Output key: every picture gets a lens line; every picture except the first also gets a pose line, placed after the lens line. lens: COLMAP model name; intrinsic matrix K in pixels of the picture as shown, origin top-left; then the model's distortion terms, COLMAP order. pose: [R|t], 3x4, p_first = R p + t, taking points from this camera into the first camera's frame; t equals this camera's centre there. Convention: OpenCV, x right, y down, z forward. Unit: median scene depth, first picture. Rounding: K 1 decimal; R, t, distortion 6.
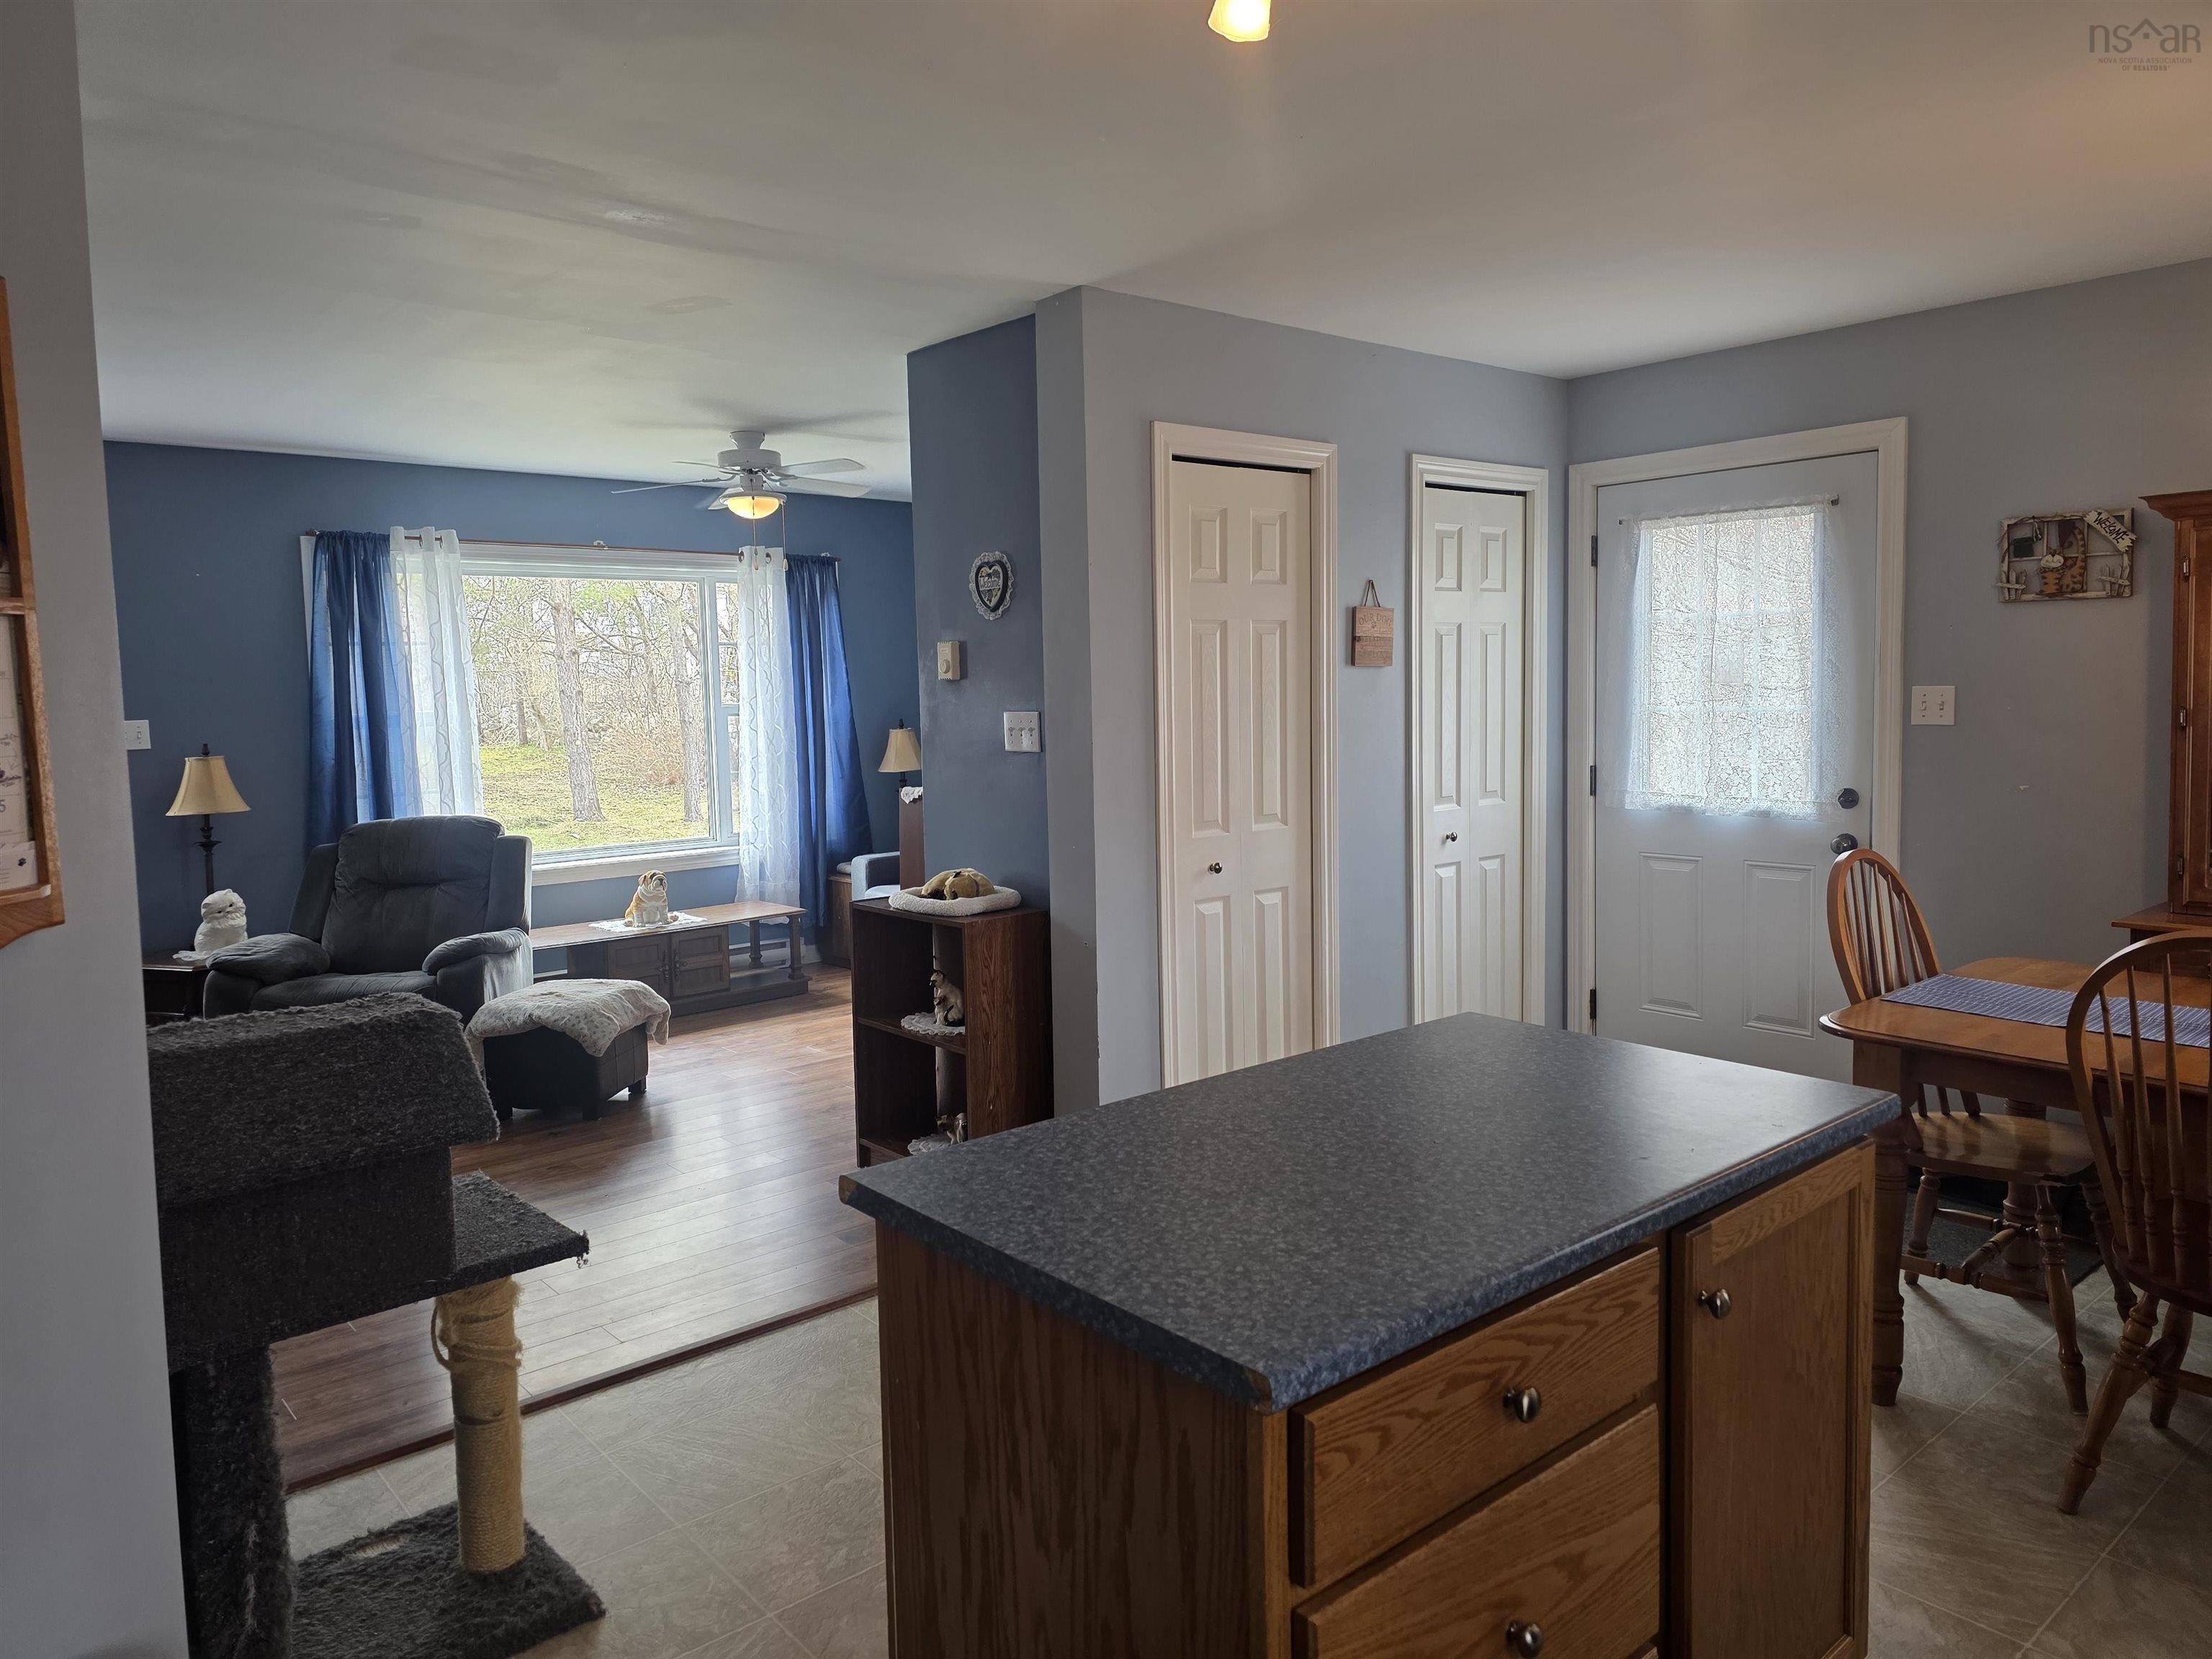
lens RADIAL K [[1481.0, 0, 1105.6], [0, 1481.0, 827.4], [0, 0, 1]] dist [0.008770, 0.000504]
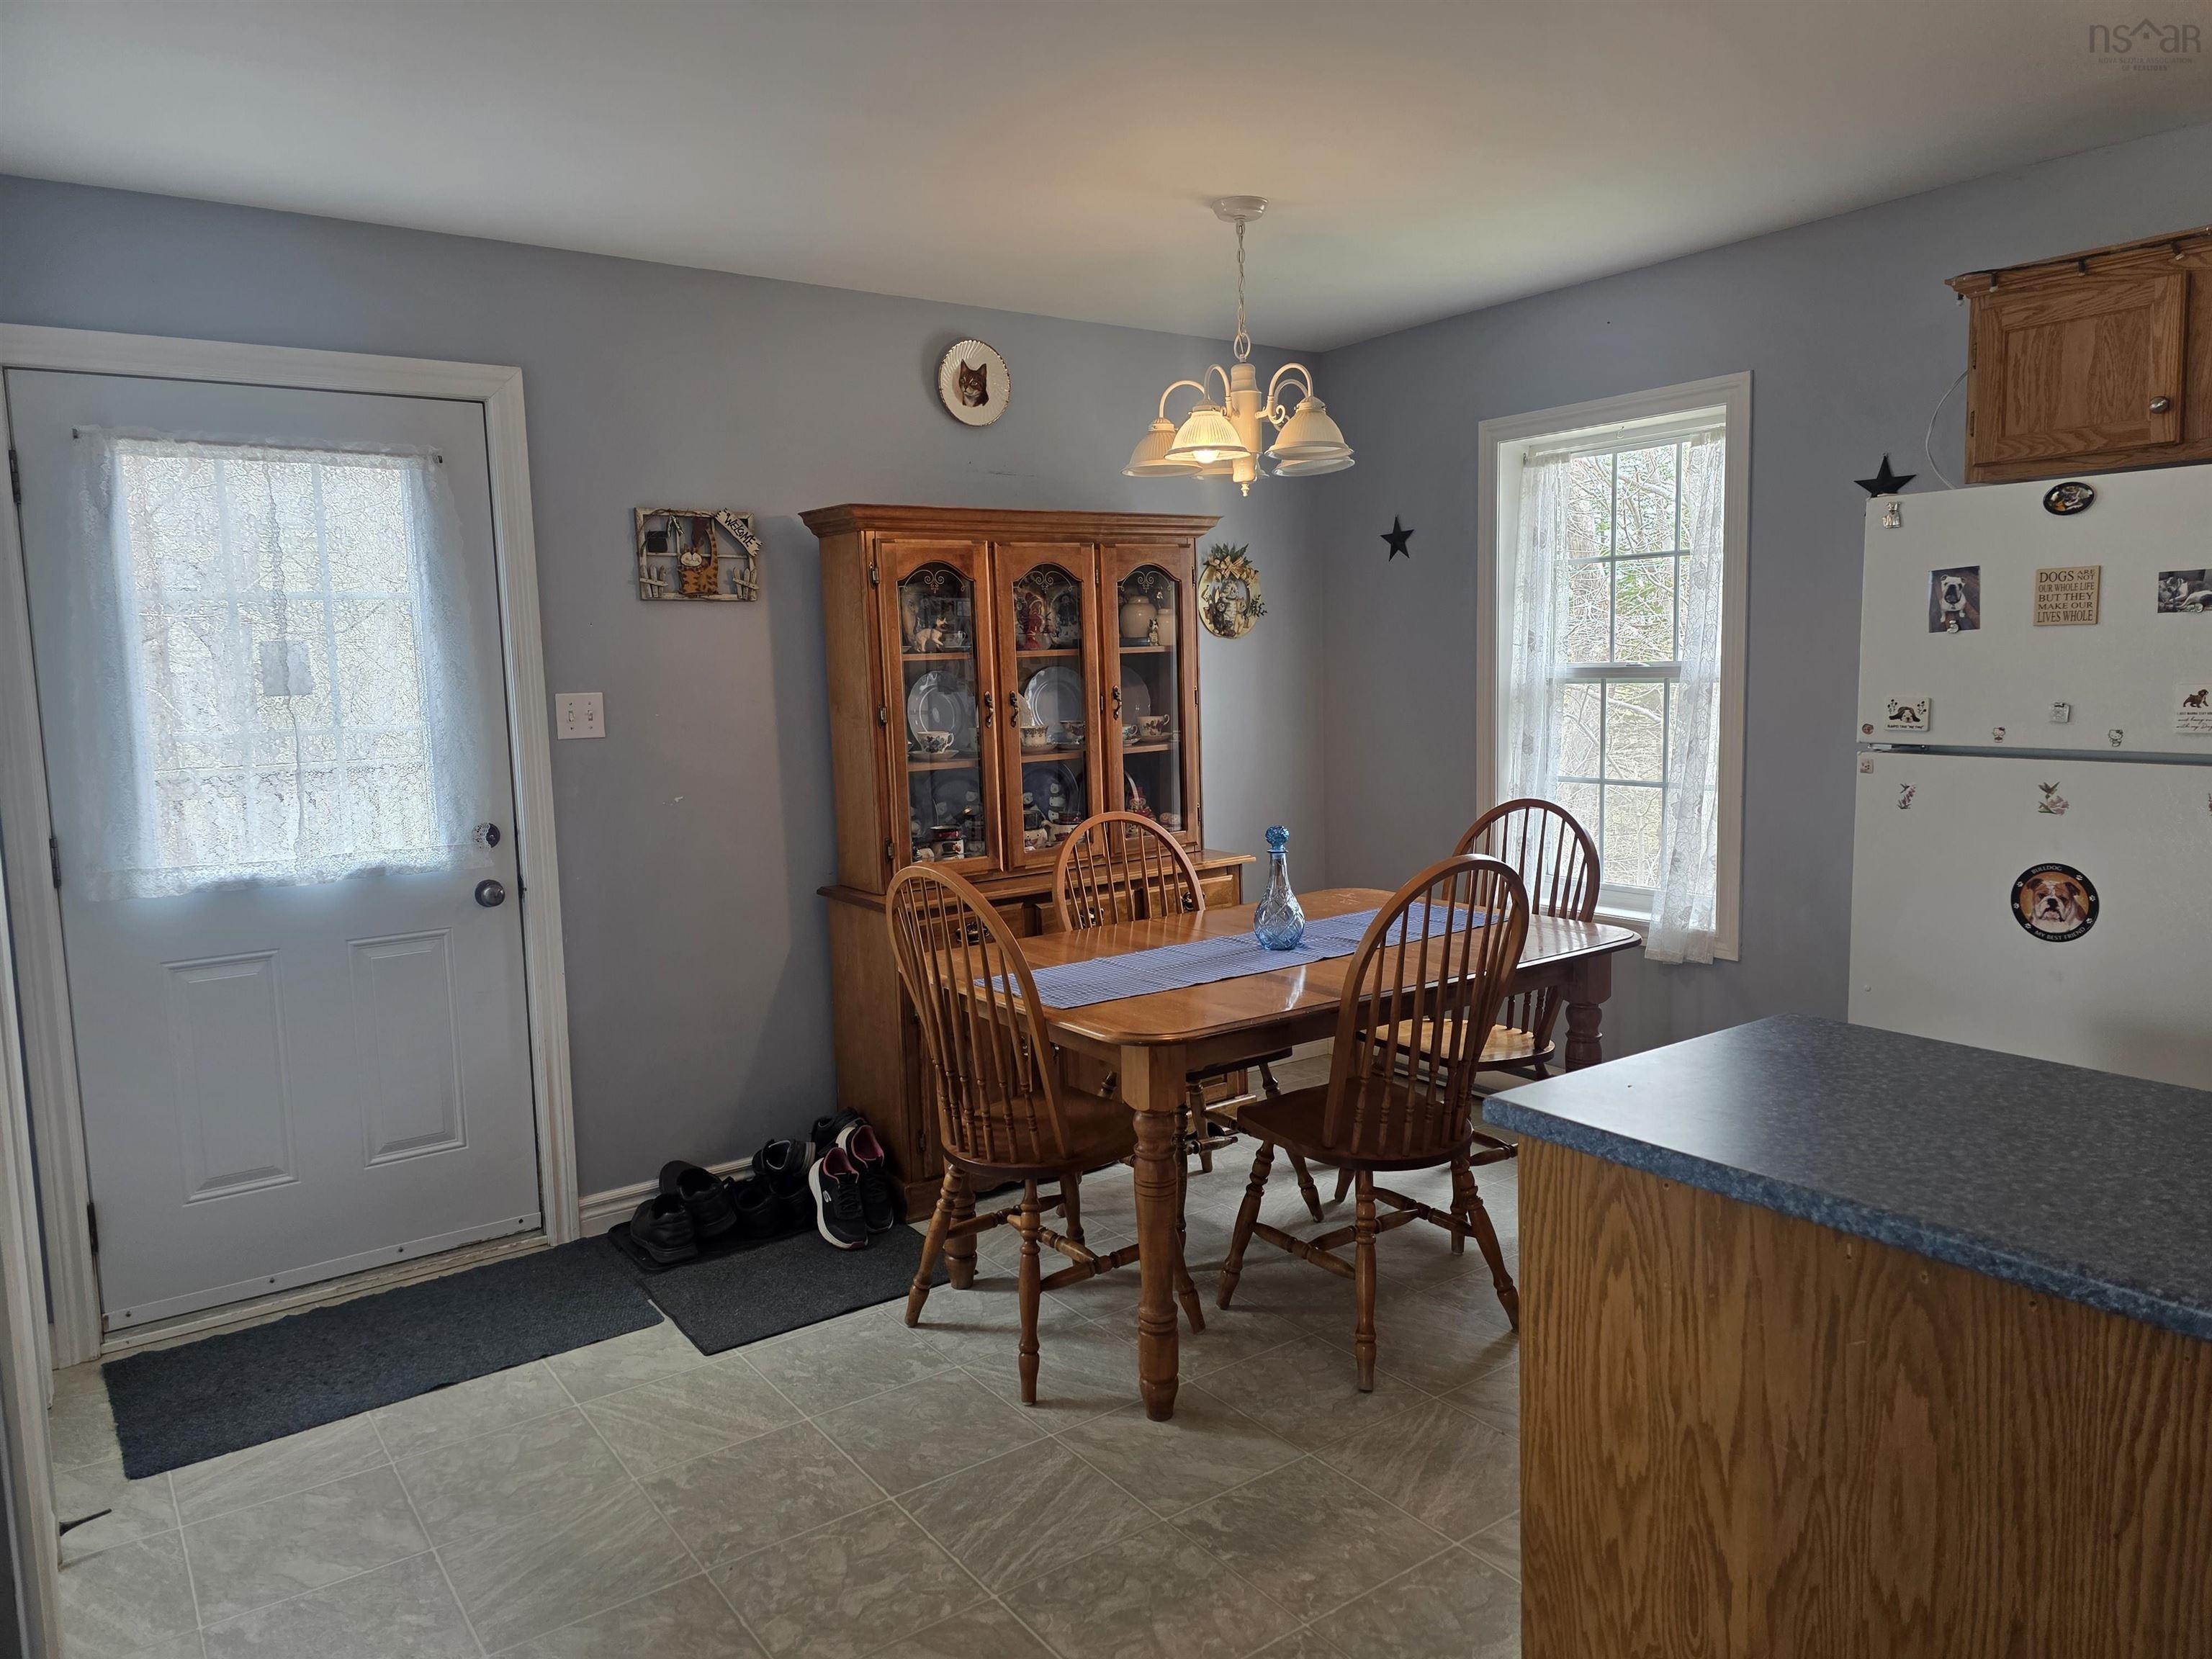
lens RADIAL K [[1481.0, 0, 1105.3], [0, 1481.0, 817.9], [0, 0, 1]] dist [0.008770, 0.000504]
pose [[0.071709, -0.093008, 0.993080, -0.290363], [0.117858, 0.989458, 0.084158, -0.061844], [-0.990438, 0.111008, 0.081915, 0.656272]]
